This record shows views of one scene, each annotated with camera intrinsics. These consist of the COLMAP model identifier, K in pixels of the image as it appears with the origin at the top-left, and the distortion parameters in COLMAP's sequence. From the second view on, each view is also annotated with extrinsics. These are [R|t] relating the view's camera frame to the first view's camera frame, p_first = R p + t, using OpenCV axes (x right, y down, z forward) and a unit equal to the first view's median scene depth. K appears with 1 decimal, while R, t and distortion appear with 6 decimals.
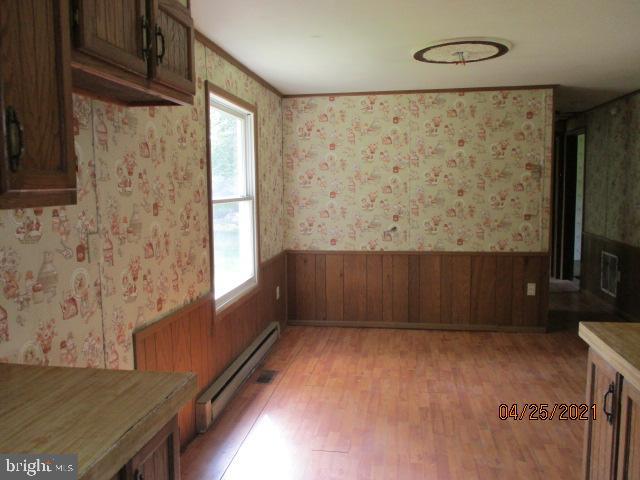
lens RADIAL K [[528.0, 0, 321.1], [0, 528.0, 239.5], [0, 0, 1]] dist [-0.019220, -0.012659]
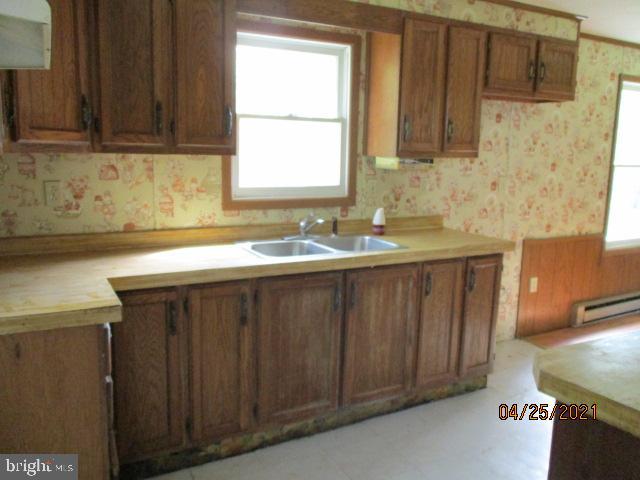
lens RADIAL K [[528.0, 0, 319.7], [0, 528.0, 240.1], [0, 0, 1]] dist [-0.019220, -0.012659]
pose [[0.605869, 0.153465, -0.780622, 0.561899], [-0.103440, 0.988085, 0.113967, 0.055817], [0.788811, 0.011698, 0.614524, -0.545809]]
